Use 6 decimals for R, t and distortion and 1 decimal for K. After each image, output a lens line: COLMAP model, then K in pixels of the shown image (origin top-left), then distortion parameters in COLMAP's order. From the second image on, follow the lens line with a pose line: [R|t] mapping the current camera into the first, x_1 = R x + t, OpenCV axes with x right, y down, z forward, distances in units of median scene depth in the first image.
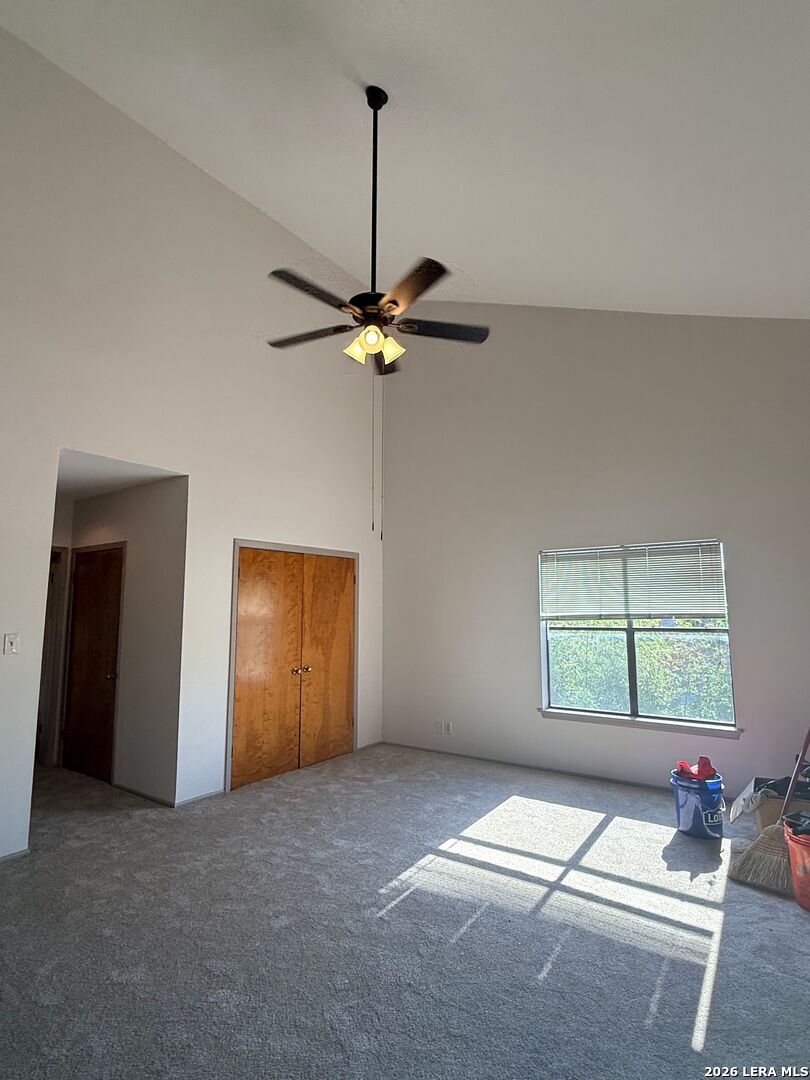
lens RADIAL K [[568.9, 0, 405.0], [0, 568.9, 540.0], [0, 0, 1]] dist [0.004525, 0.000147]
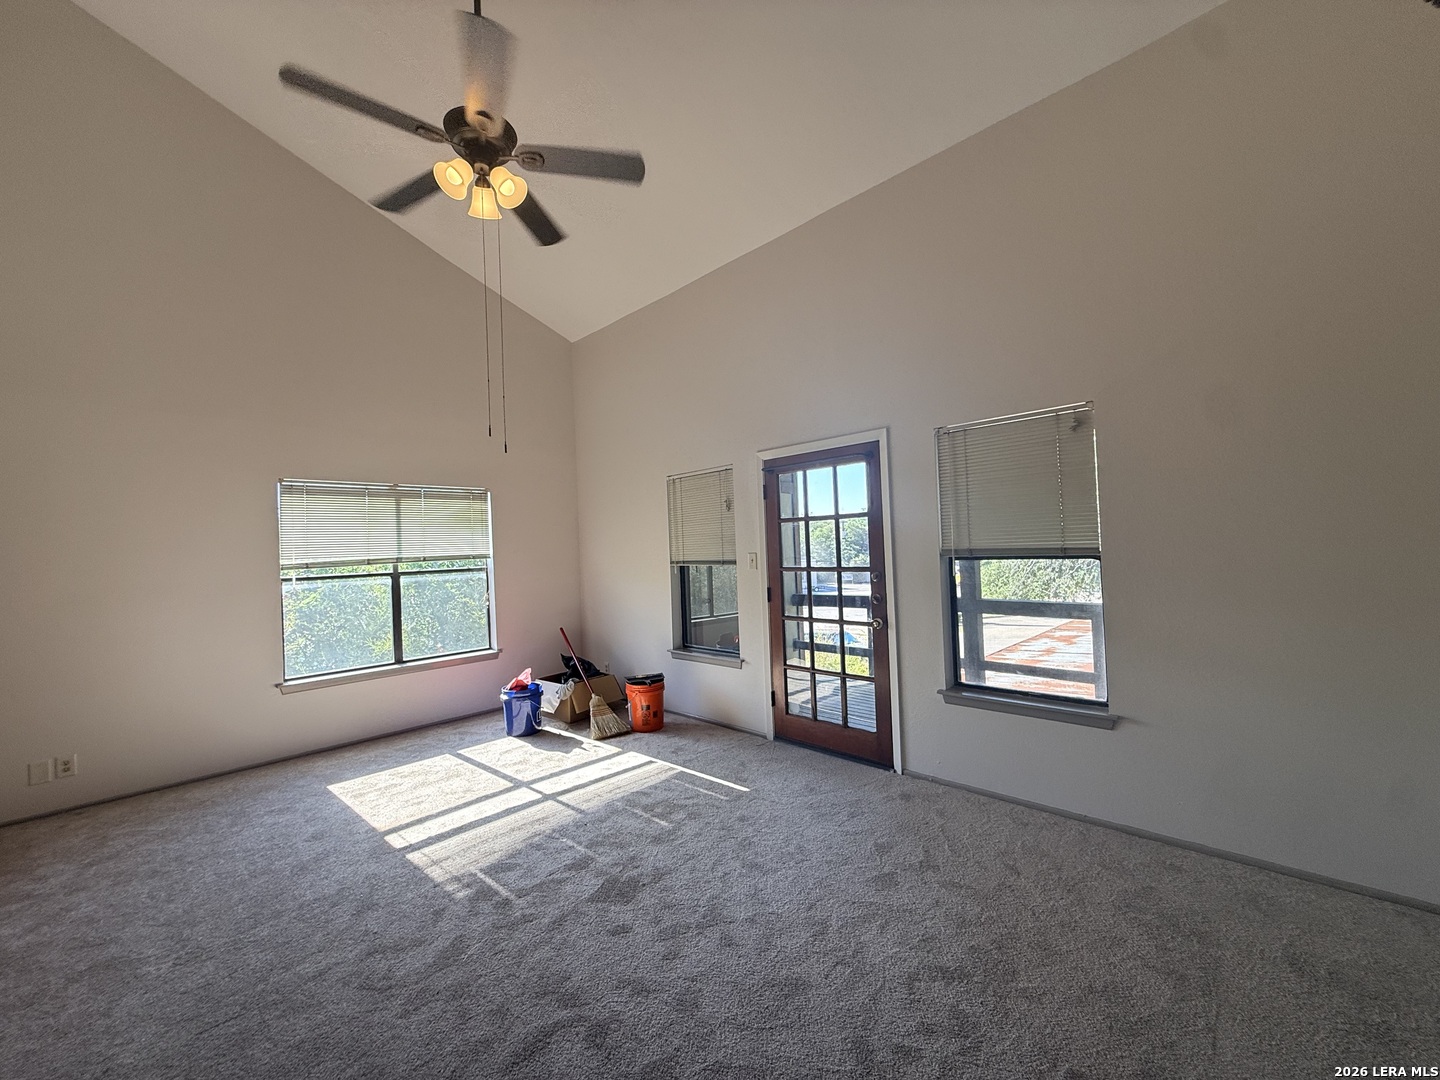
lens RADIAL K [[575.3, 0, 718.4], [0, 575.3, 544.3], [0, 0, 1]] dist [-0.001940, -0.000256]
pose [[0.150886, 0.002826, 0.988547, -0.553523], [-0.087741, 0.996087, 0.010544, 0.061168], [-0.984650, -0.088327, 0.150544, 0.398990]]
